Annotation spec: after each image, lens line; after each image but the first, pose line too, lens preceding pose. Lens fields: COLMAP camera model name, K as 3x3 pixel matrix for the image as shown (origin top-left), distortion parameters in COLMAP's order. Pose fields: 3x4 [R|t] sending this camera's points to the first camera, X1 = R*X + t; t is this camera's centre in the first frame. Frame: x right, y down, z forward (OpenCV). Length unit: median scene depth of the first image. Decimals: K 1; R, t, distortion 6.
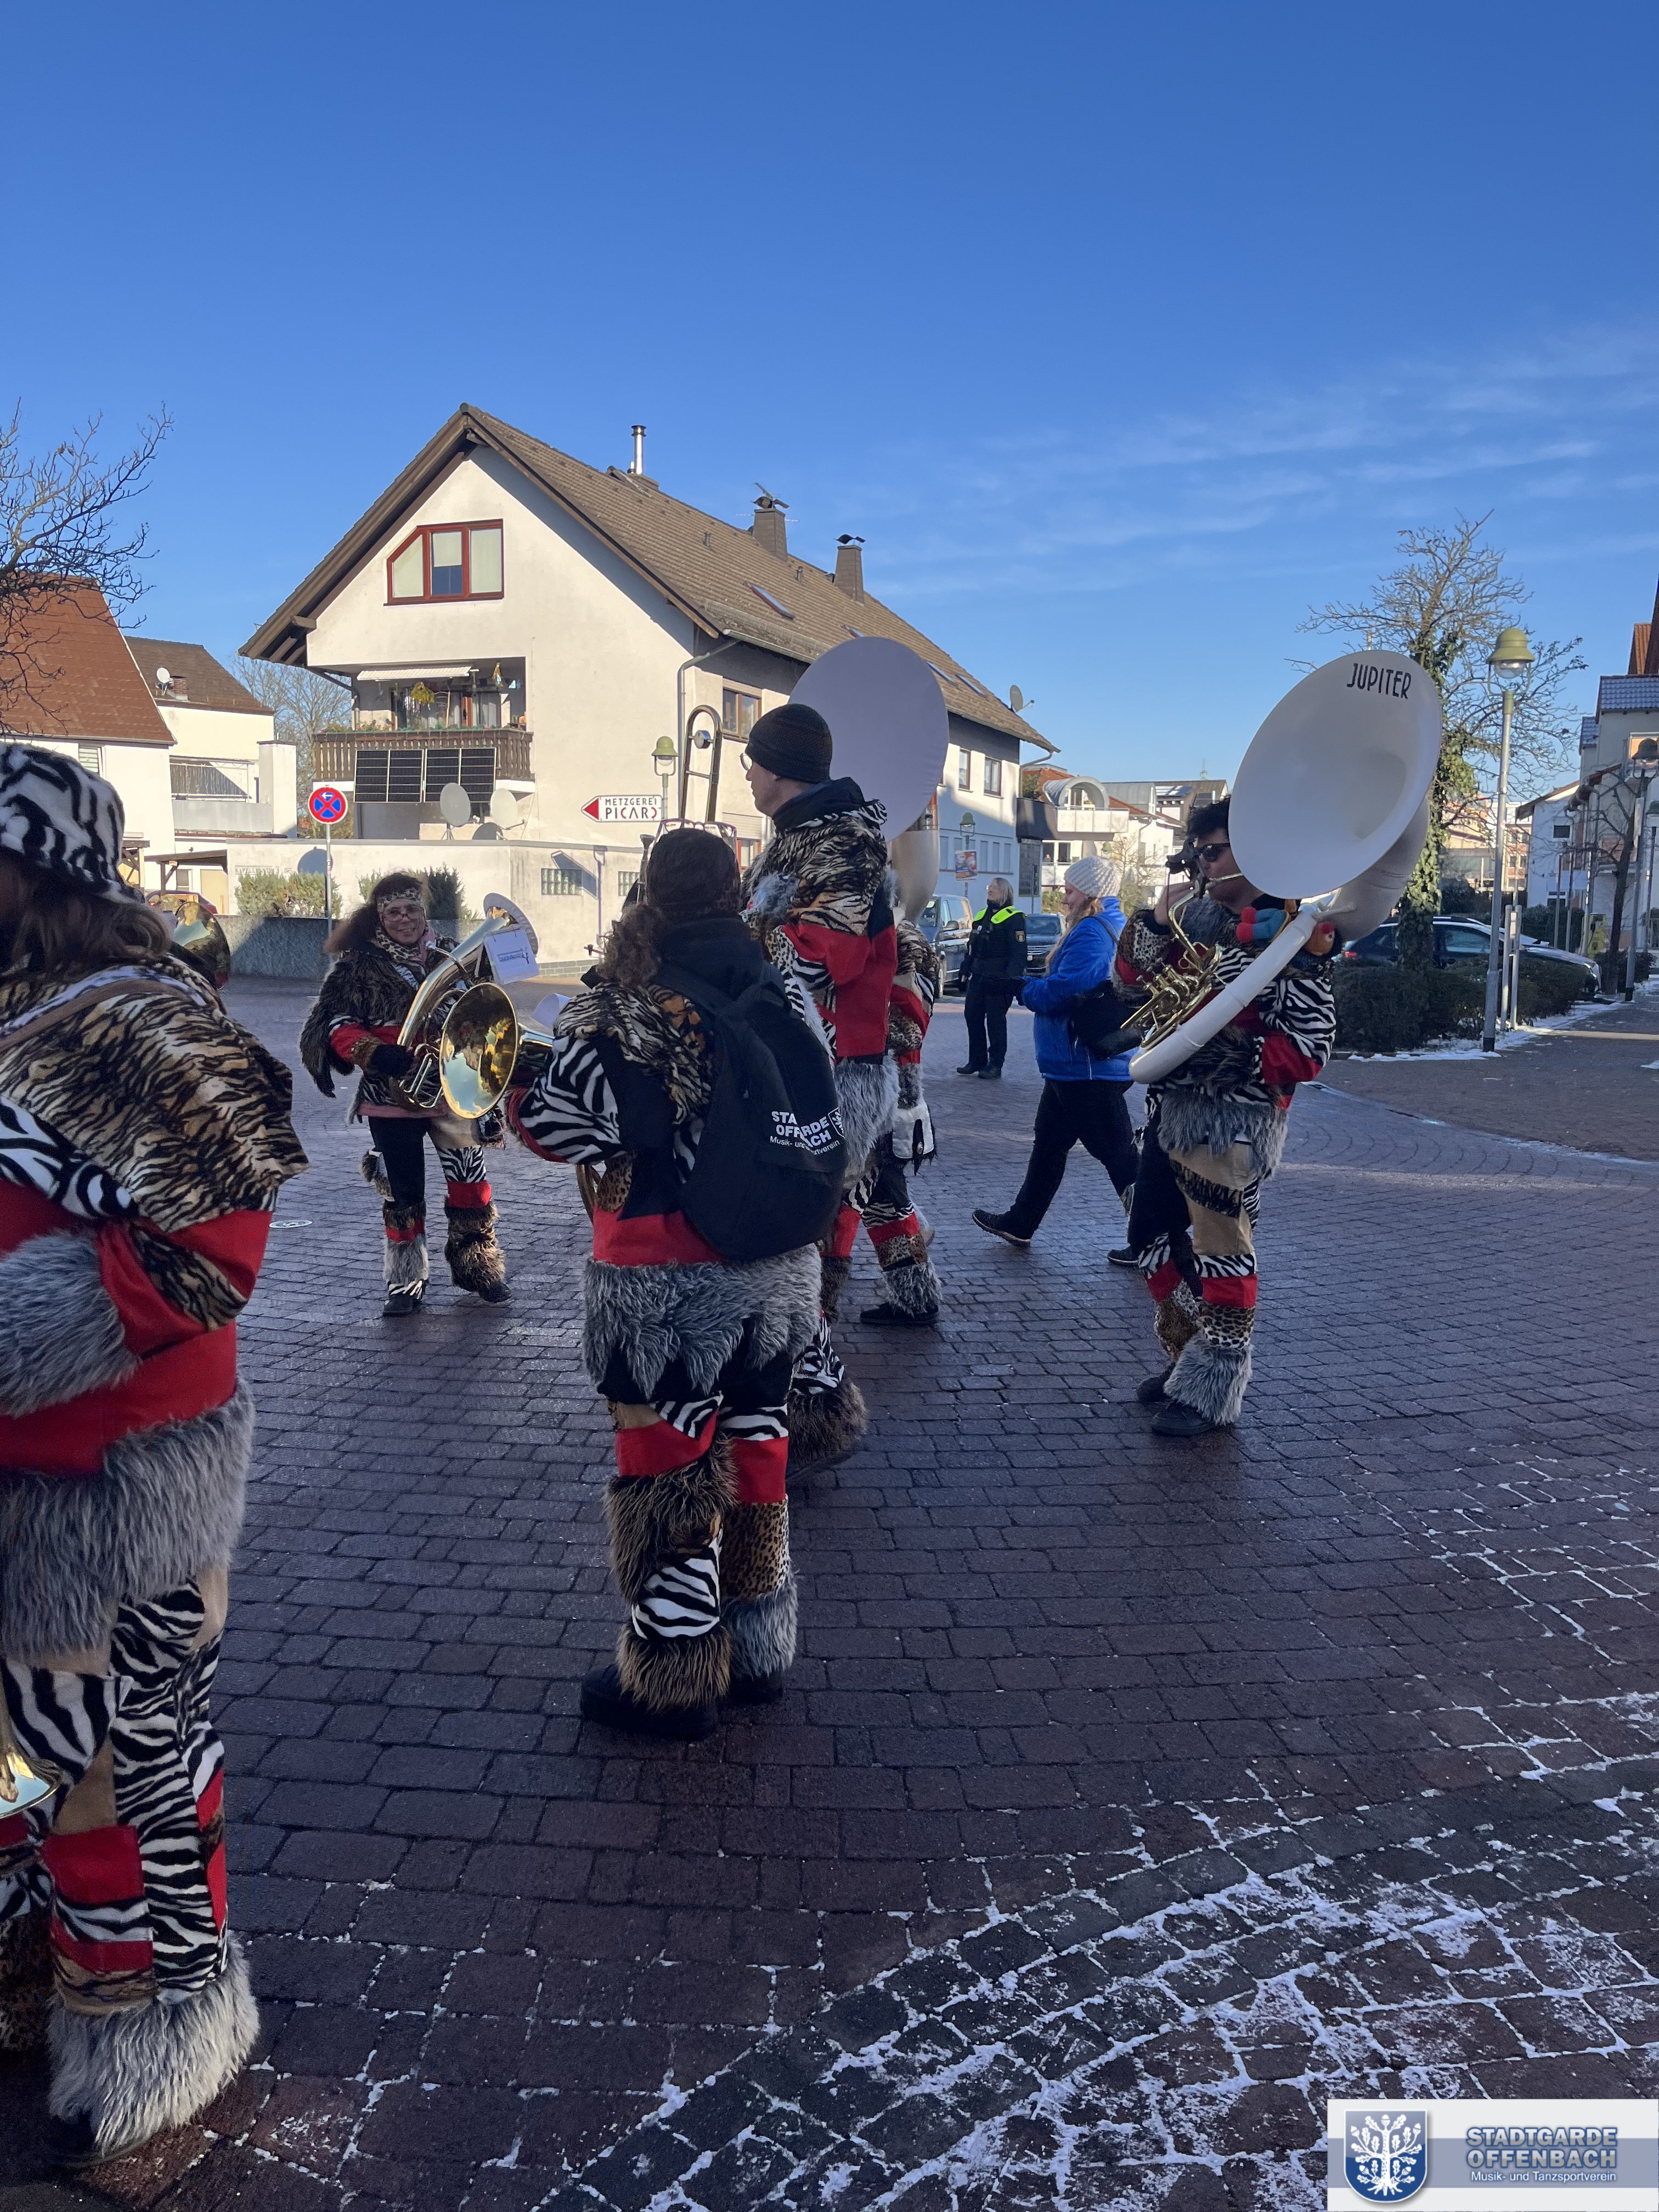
lens RADIAL K [[1650.7, 0, 829.5], [0, 1650.7, 1106.0], [0, 0, 1]] dist [0.134348, -0.372473]
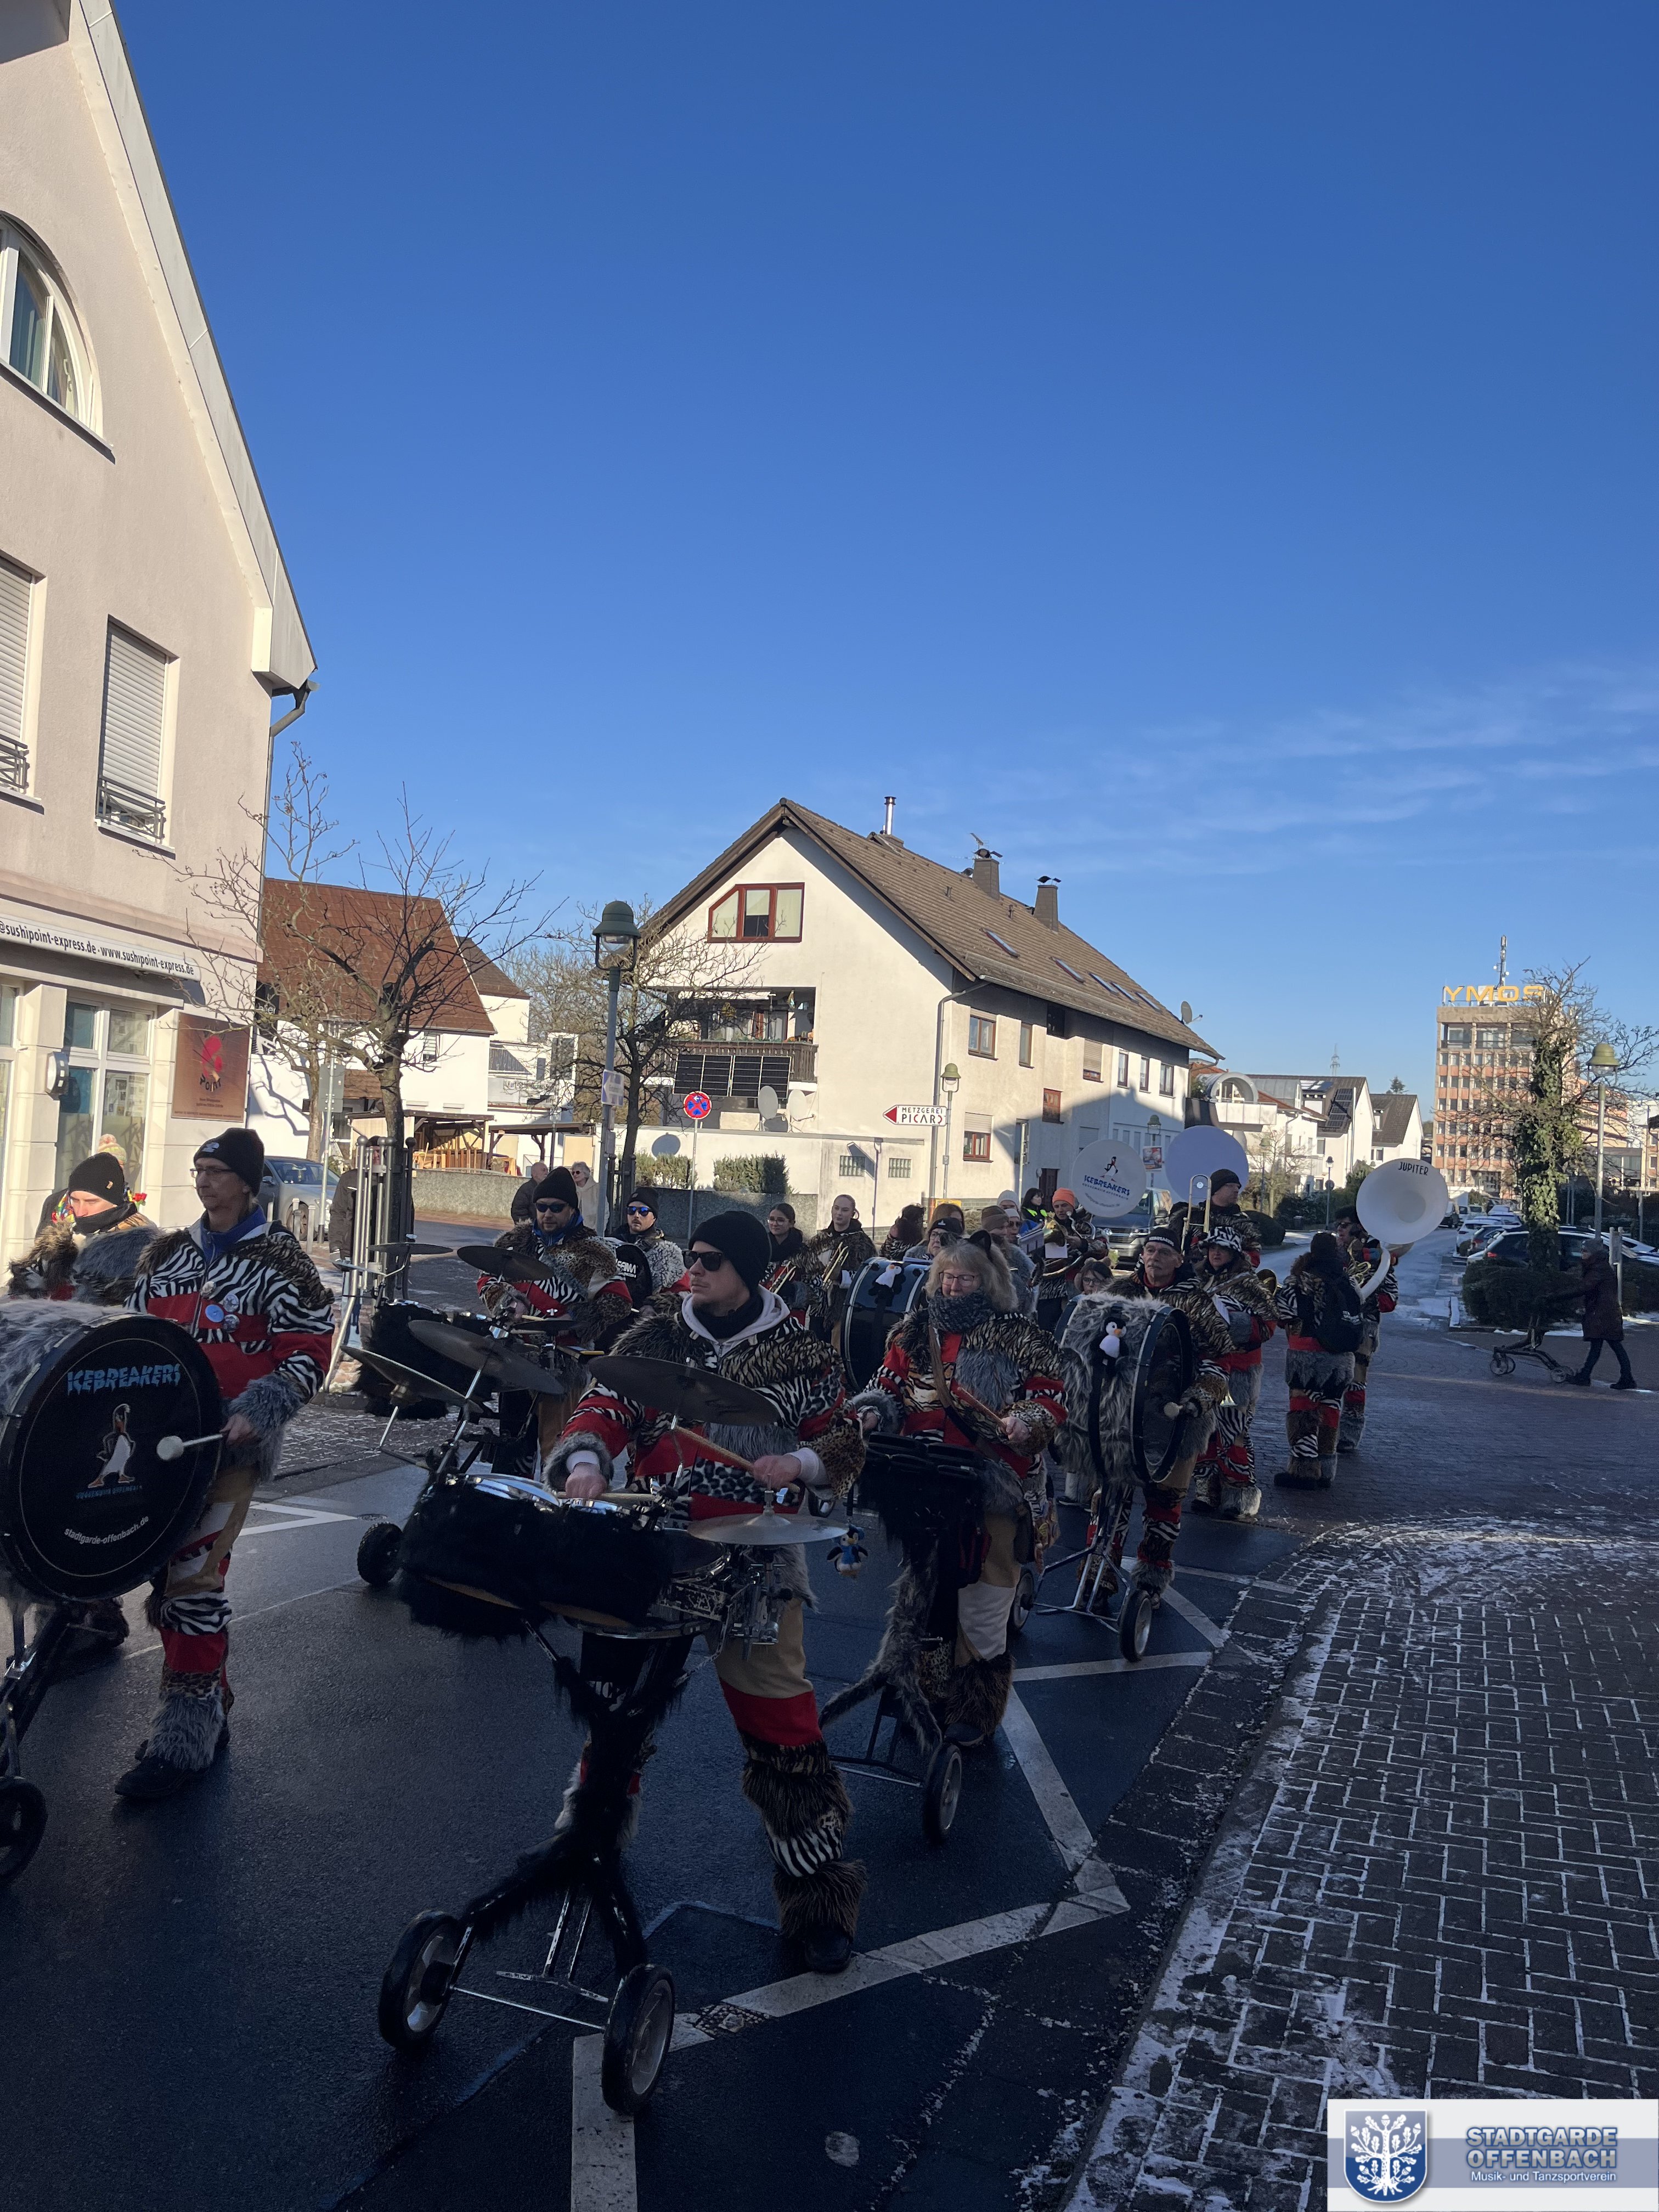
lens RADIAL K [[1650.7, 0, 829.5], [0, 1650.7, 1106.0], [0, 0, 1]] dist [0.134348, -0.372473]
pose [[0.996374, 0.039266, -0.075482, -0.071898], [-0.050633, 0.986595, -0.155134, 0.014790], [0.068378, 0.158393, 0.985006, -0.221243]]
